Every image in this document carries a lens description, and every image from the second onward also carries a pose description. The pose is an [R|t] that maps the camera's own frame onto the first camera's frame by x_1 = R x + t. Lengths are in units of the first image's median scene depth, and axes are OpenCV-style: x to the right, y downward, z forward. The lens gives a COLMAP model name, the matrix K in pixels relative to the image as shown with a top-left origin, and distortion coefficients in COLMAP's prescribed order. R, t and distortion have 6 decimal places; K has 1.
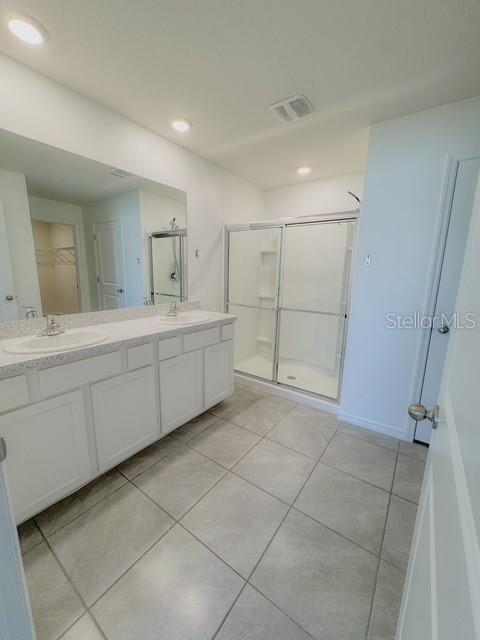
lens RADIAL K [[256.3, 0, 240.0], [0, 256.3, 320.0], [0, 0, 1]] dist [-0.000039, -0.000012]
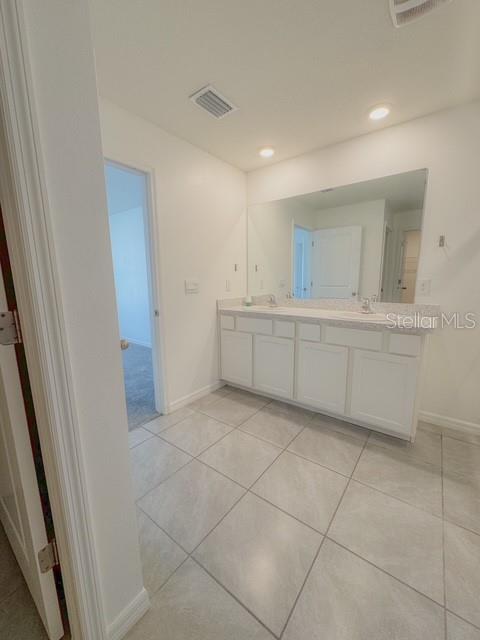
lens RADIAL K [[256.3, 0, 240.0], [0, 256.3, 320.0], [0, 0, 1]] dist [-0.000039, -0.000012]
pose [[-0.021123, 0.141875, -0.989659, 0.909017], [-0.176341, 0.973832, 0.143370, -0.061428], [0.984102, 0.177546, 0.004448, 0.683752]]
